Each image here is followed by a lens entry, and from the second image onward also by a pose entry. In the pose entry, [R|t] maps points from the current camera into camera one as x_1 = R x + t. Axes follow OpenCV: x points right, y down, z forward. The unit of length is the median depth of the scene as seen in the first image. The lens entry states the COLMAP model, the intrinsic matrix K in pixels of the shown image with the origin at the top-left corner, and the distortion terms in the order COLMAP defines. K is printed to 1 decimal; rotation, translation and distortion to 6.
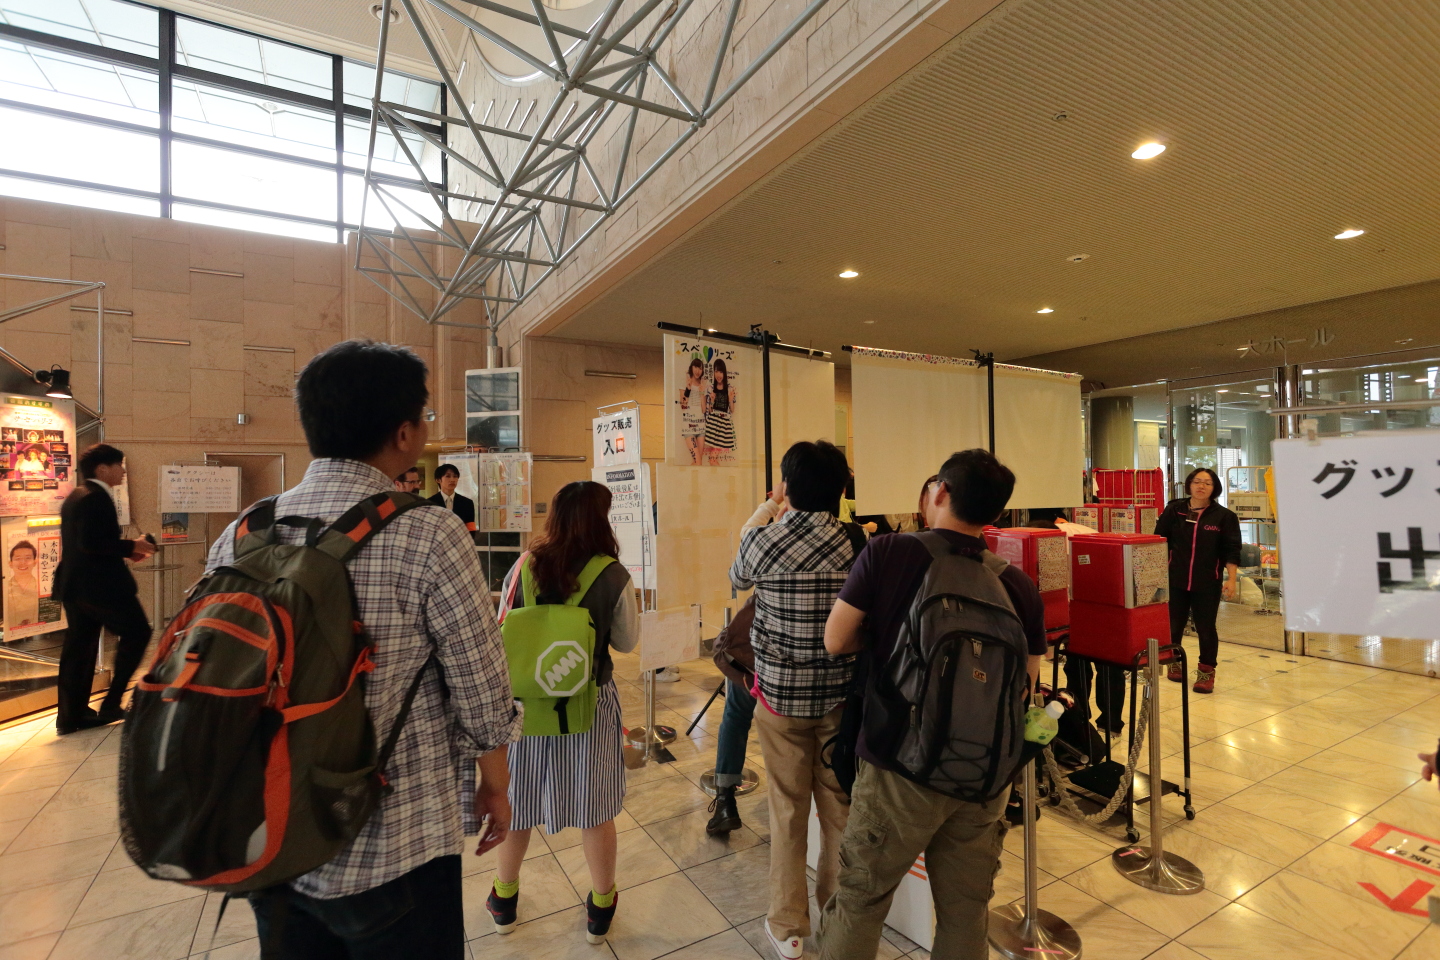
lens RADIAL K [[680.3, 0, 718.9], [0, 680.3, 481.8], [0, 0, 1]] dist [0.000449, -0.000004]
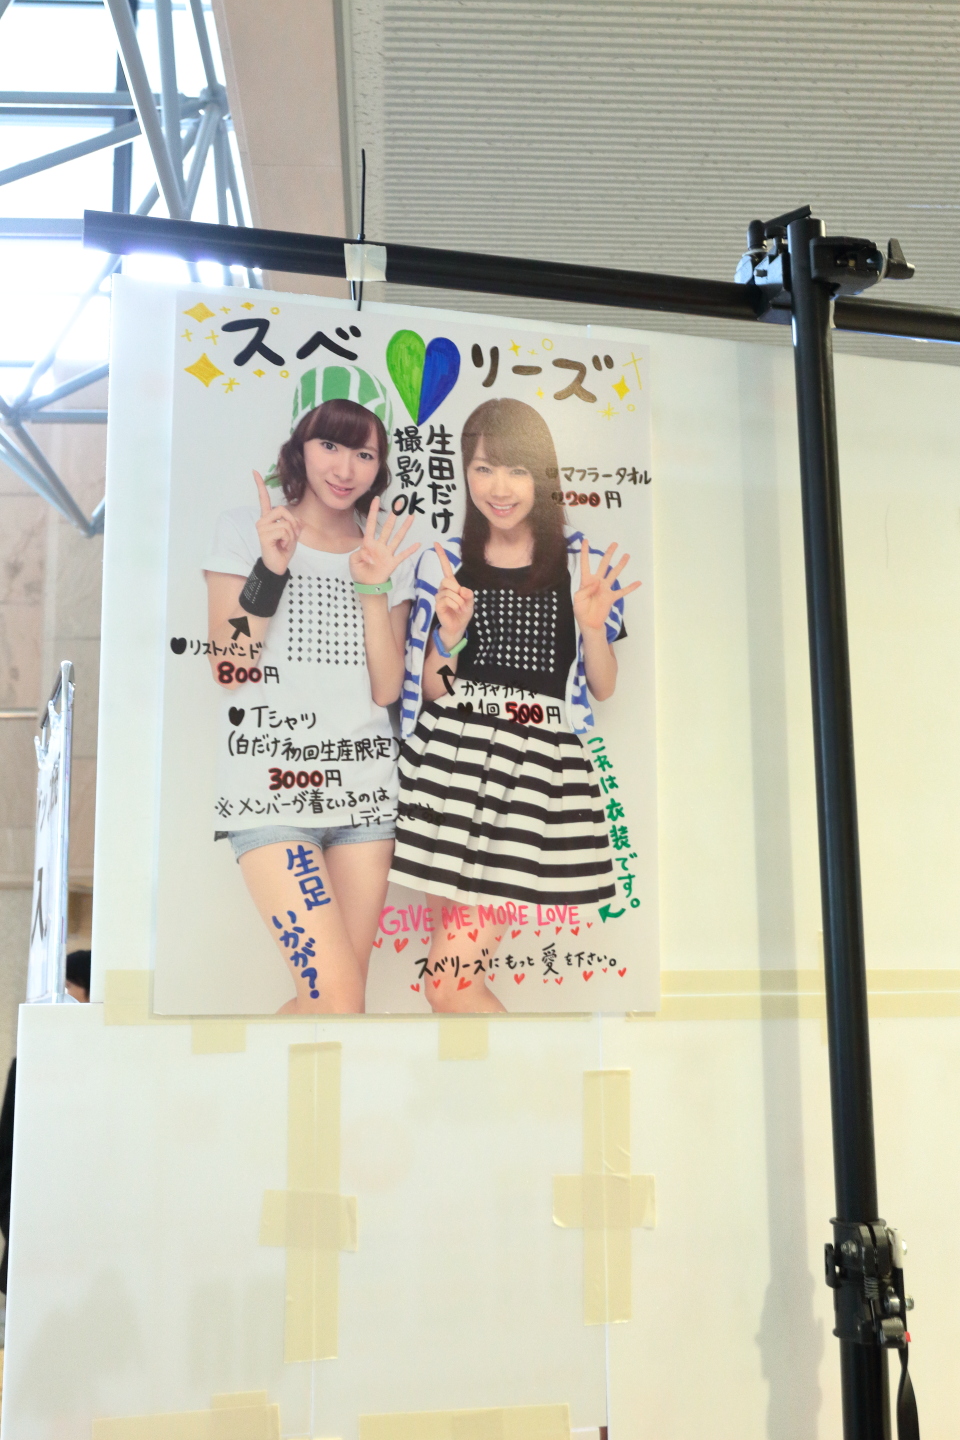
lens RADIAL K [[1622.8, 0, 480.1], [0, 1622.8, 714.7], [0, 0, 1]] dist [-0.021874, 0.000000]
pose [[0.903203, -0.065135, -0.424243, 0.170415], [0.002466, 0.989189, -0.146622, -0.037686], [0.429207, 0.131384, 0.893600, 0.636562]]
